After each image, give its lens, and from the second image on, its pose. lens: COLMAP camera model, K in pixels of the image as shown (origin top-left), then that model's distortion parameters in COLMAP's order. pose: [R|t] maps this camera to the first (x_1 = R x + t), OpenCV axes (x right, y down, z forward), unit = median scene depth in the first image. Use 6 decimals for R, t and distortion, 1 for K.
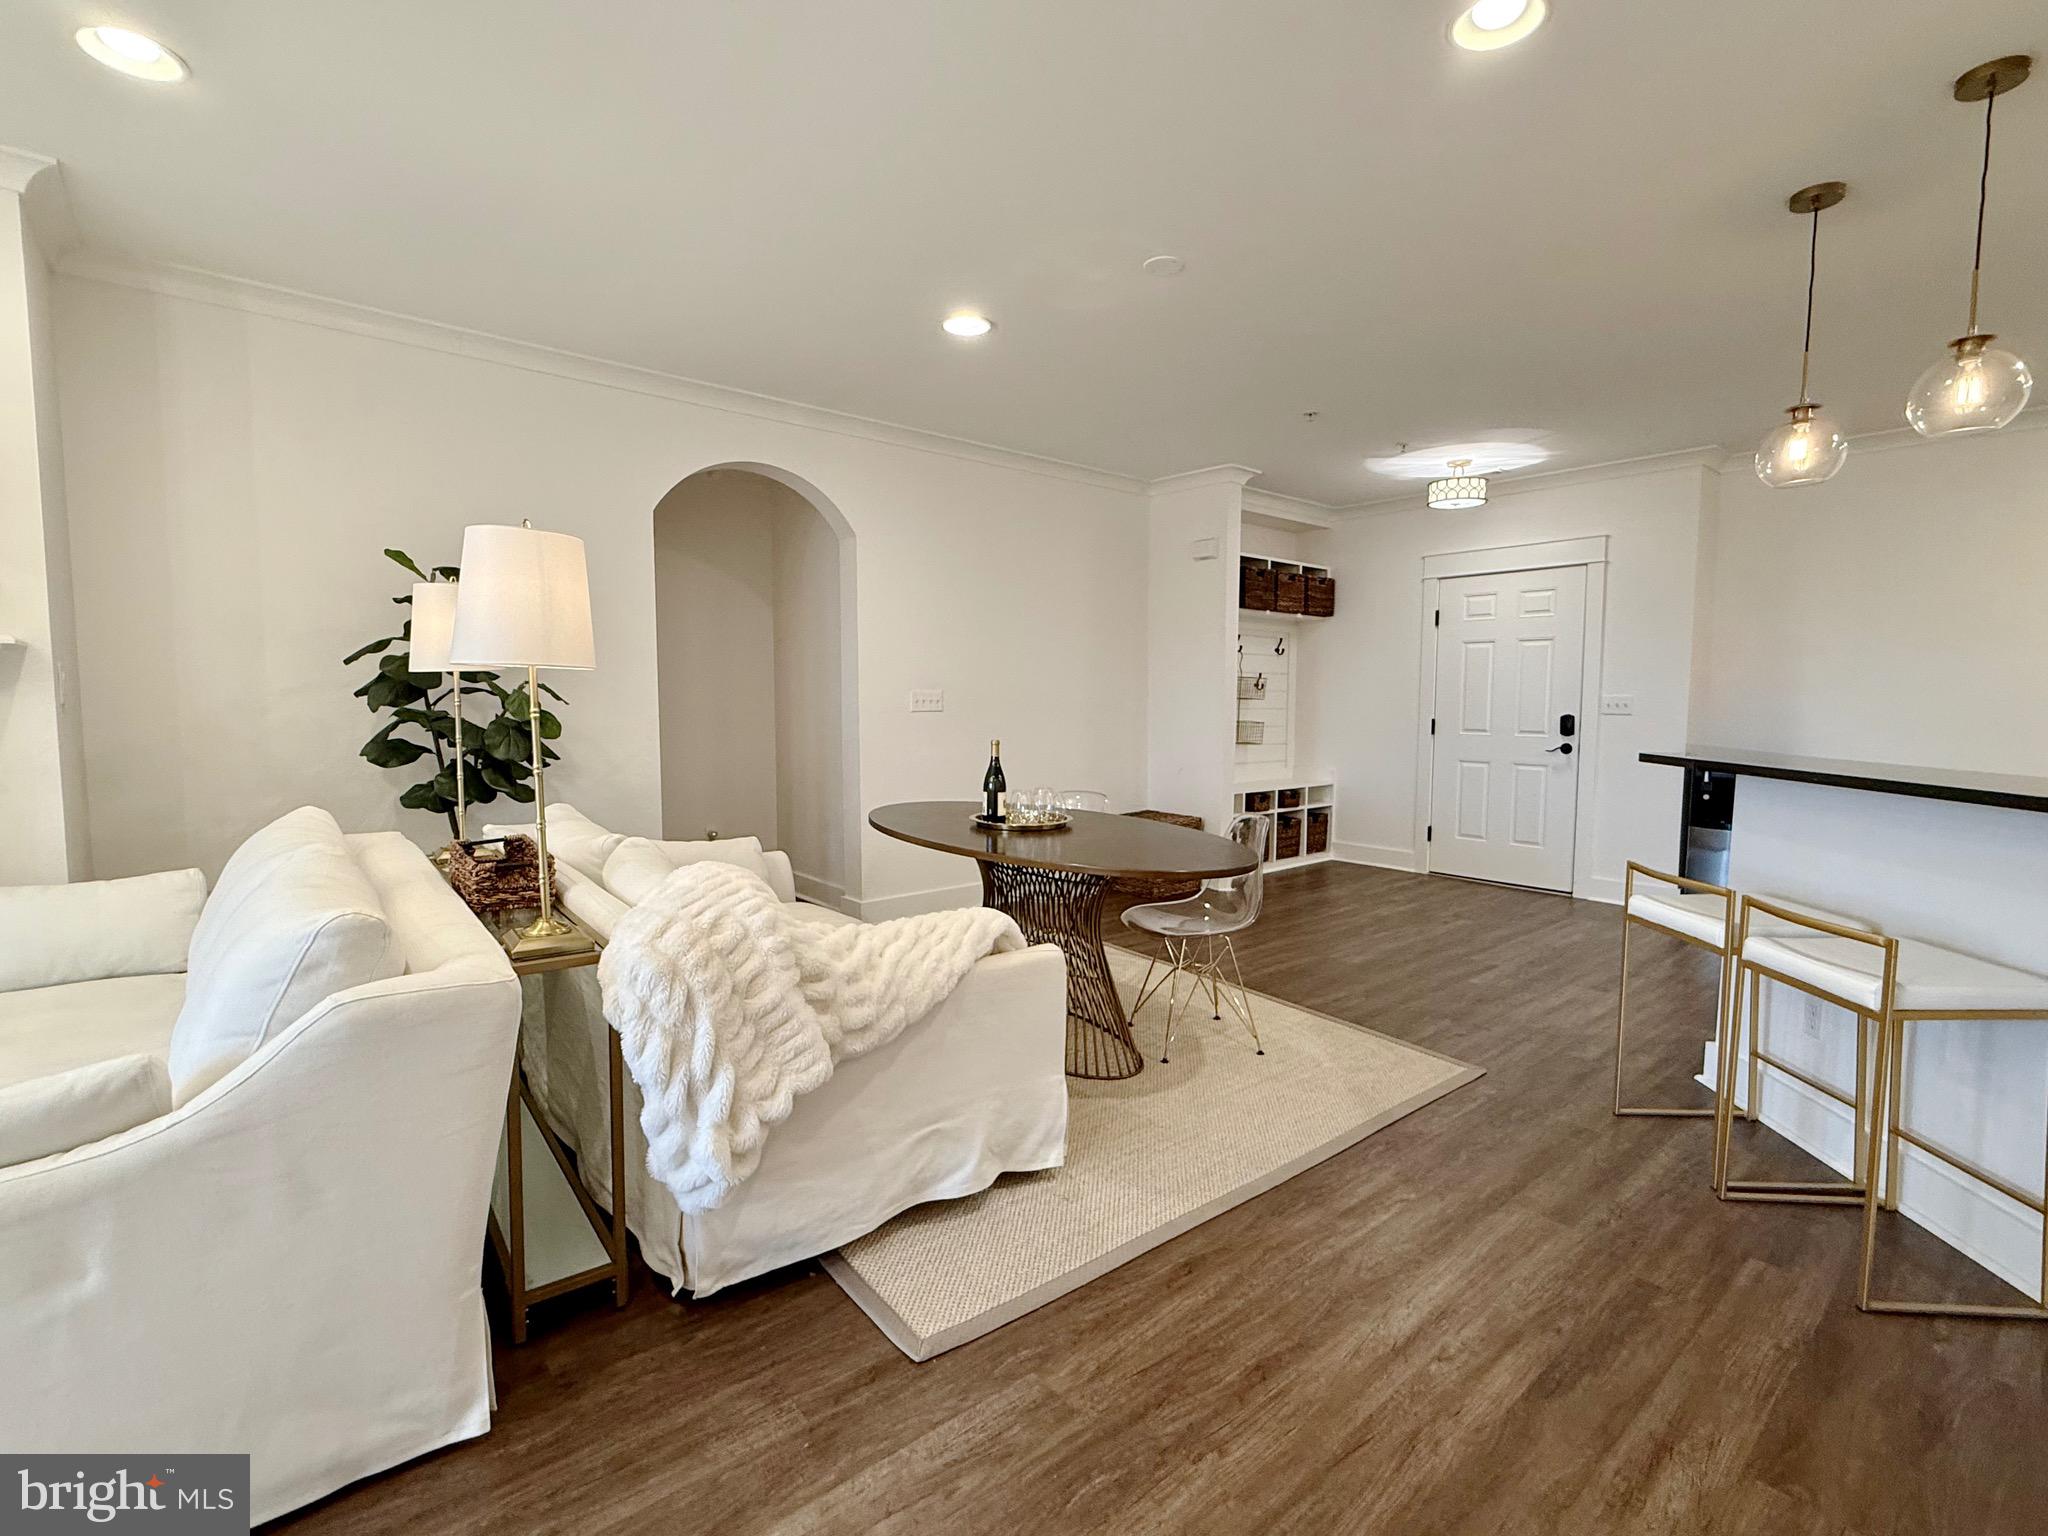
lens RADIAL K [[934.9, 0, 1024.0], [0, 934.9, 768.0], [0, 0, 1]] dist [-0.002530, 0.000271]
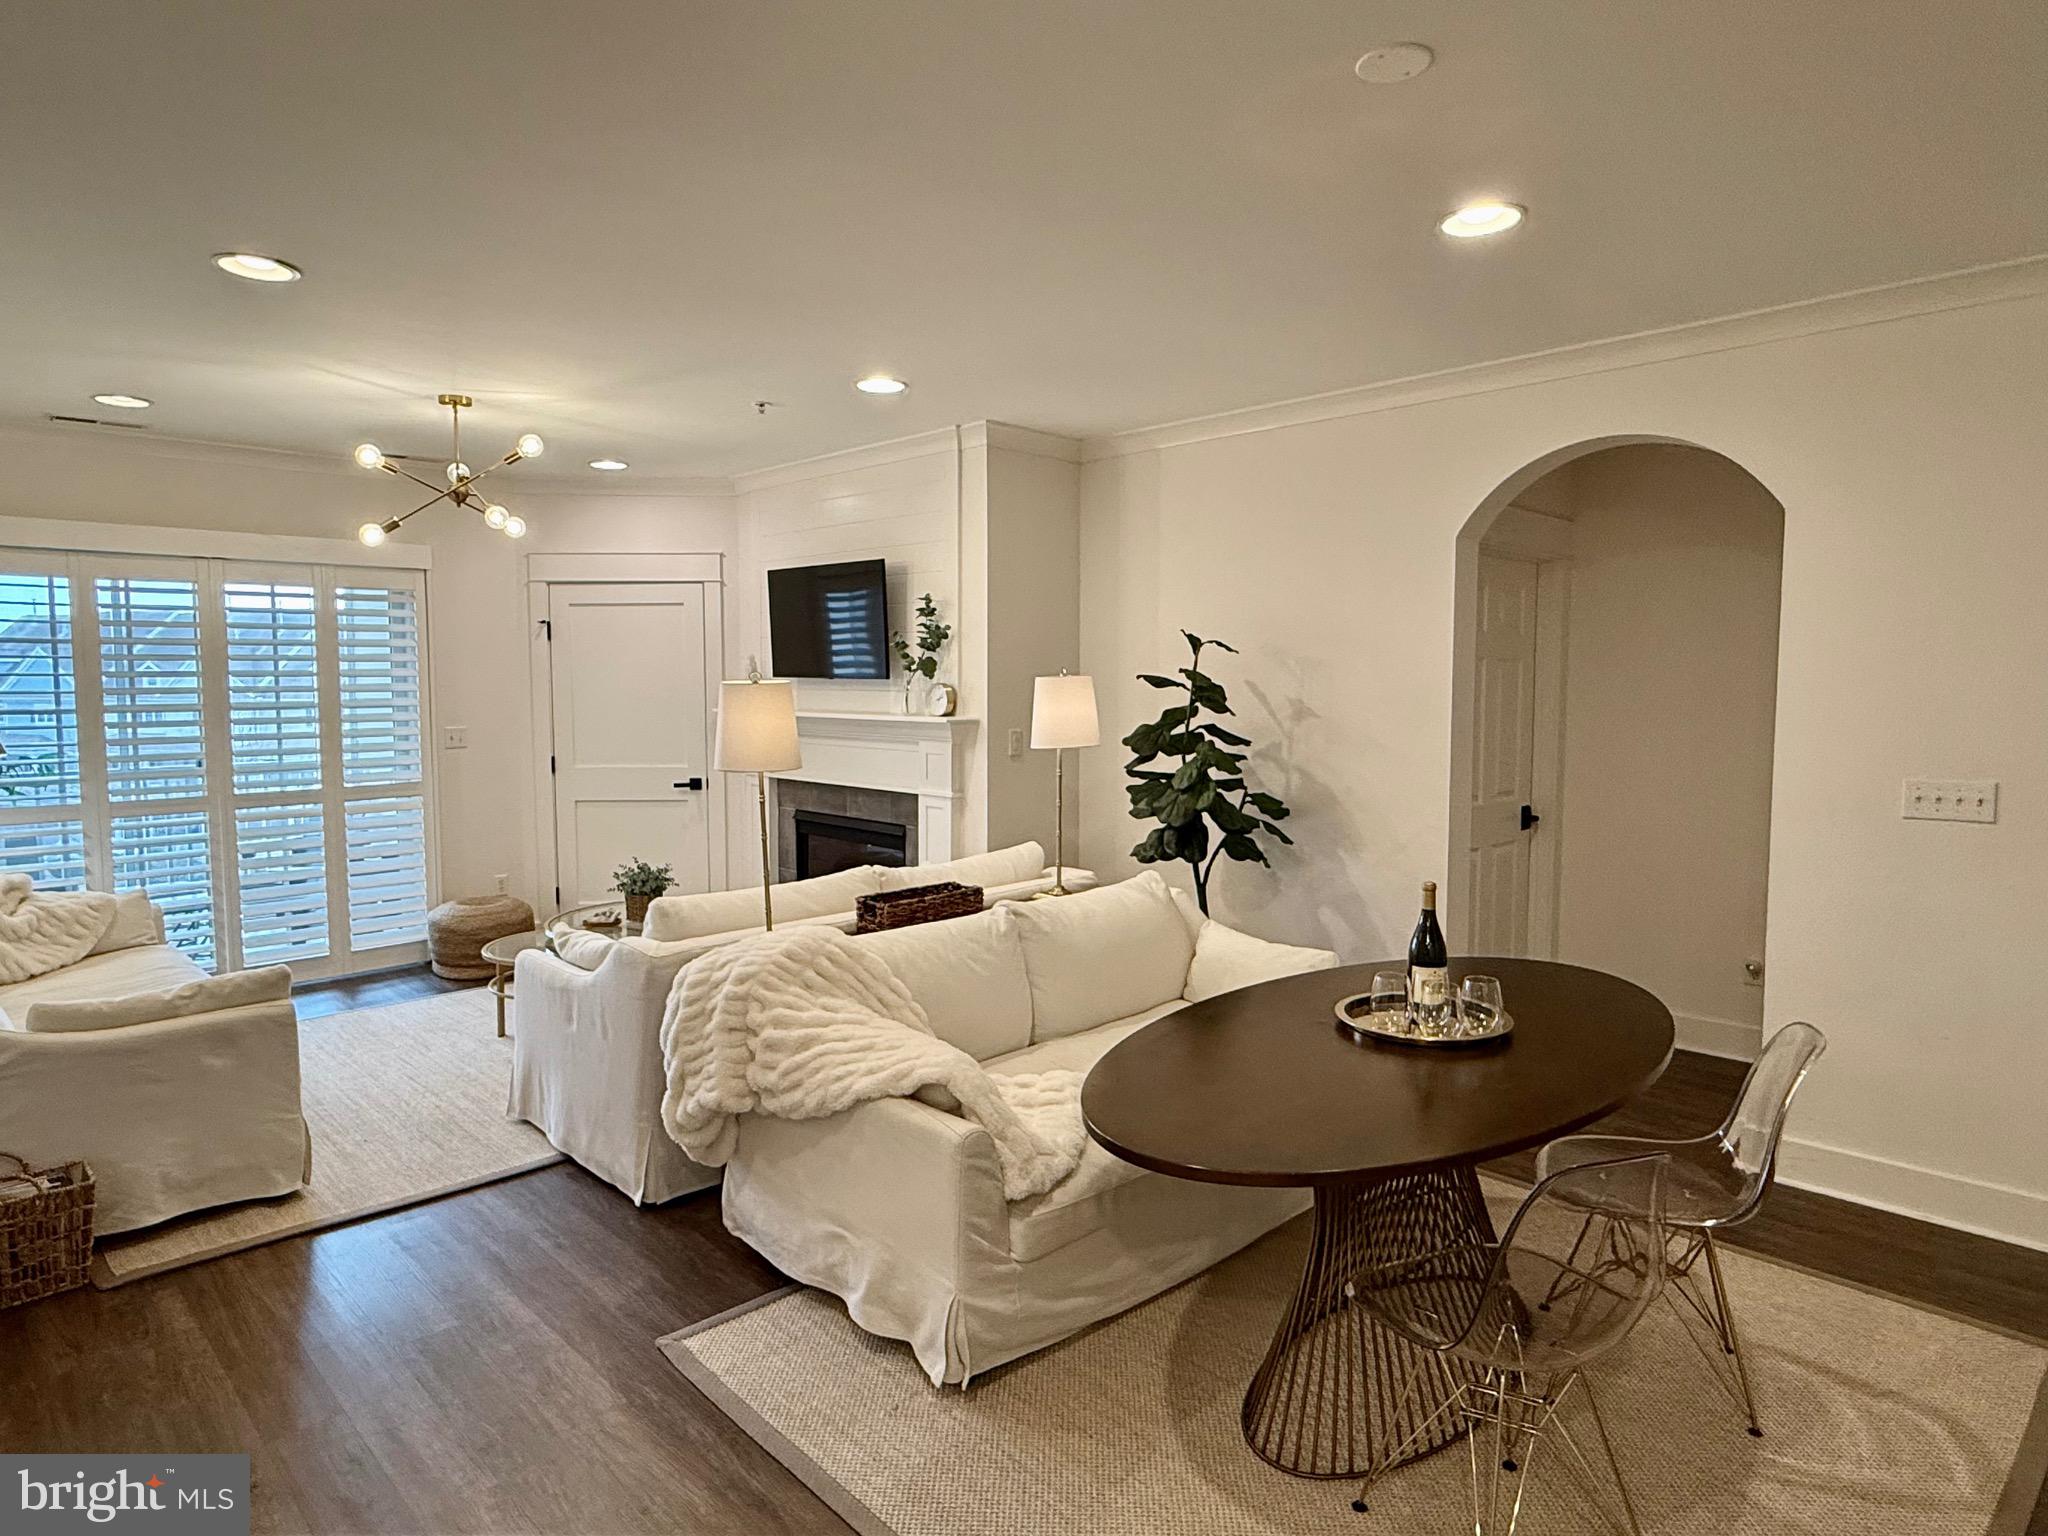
lens RADIAL K [[1187.4, 0, 1024.0], [0, 1187.4, 768.0], [0, 0, 1]] dist [-0.000968, -0.000157]
pose [[0.085689, 0.071418, -0.993759, 1.413109], [-0.075881, 0.994998, 0.064964, -0.265098], [0.993428, 0.069841, 0.090680, 1.254522]]
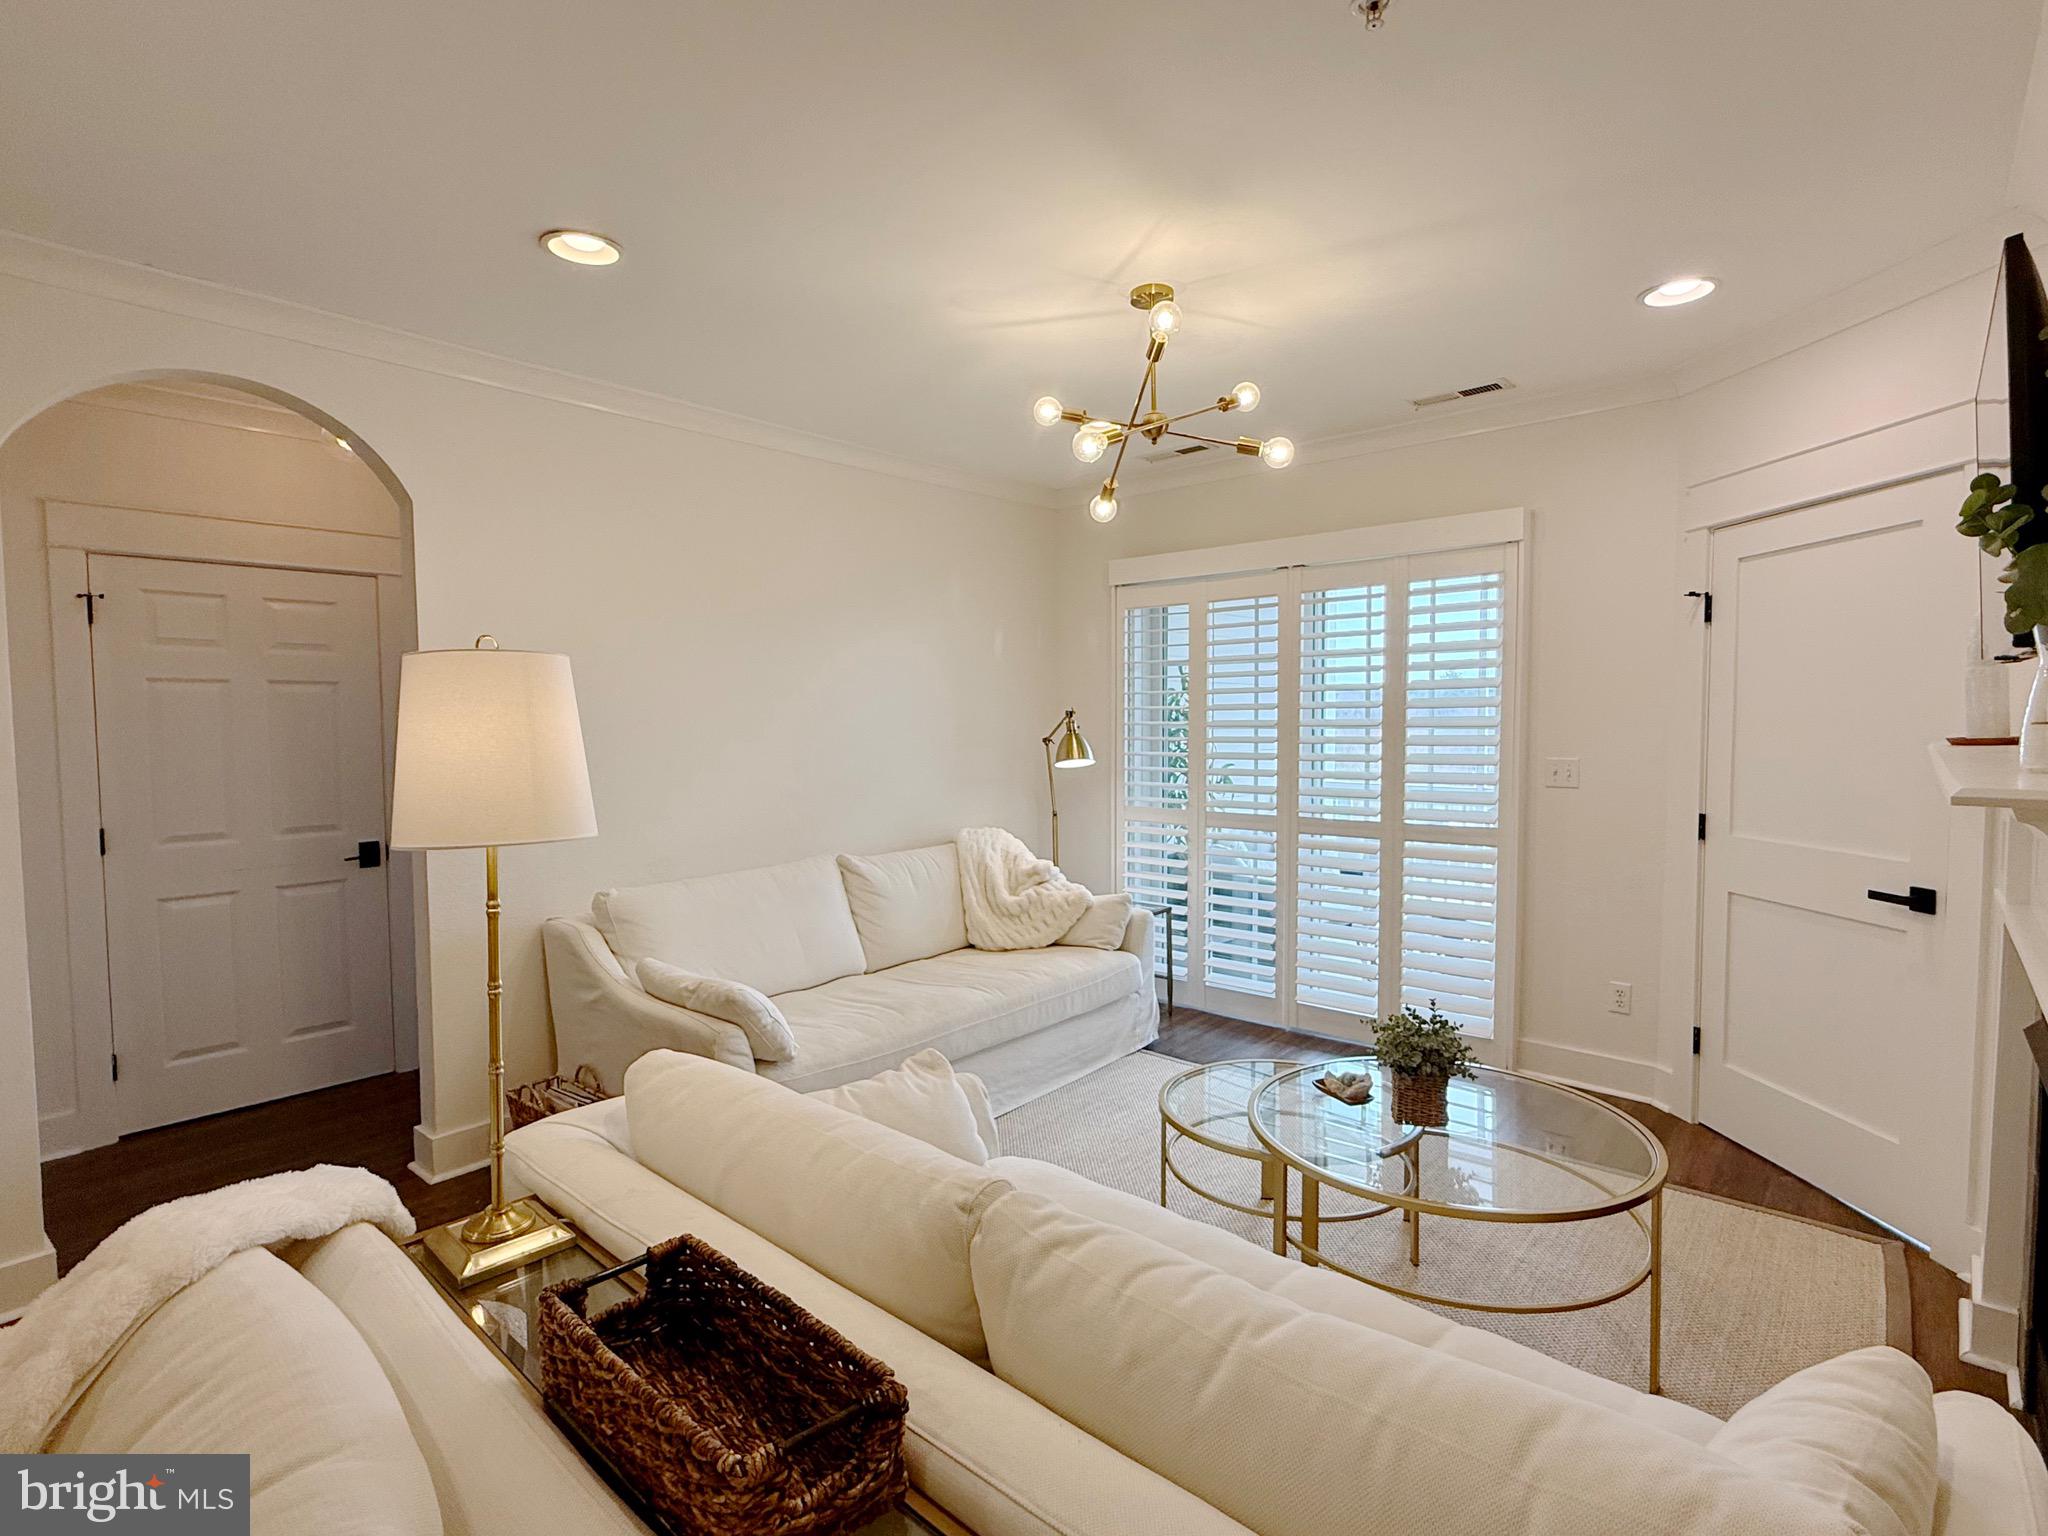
lens RADIAL K [[1014.4, 0, 1024.0], [0, 1014.4, 768.0], [0, 0, 1]] dist [0.001060, 0.000084]
pose [[-0.986678, 0.008176, -0.162479, -0.798037], [-0.012580, 0.991912, 0.126303, -0.262776], [0.162197, 0.126665, -0.978595, 1.800311]]
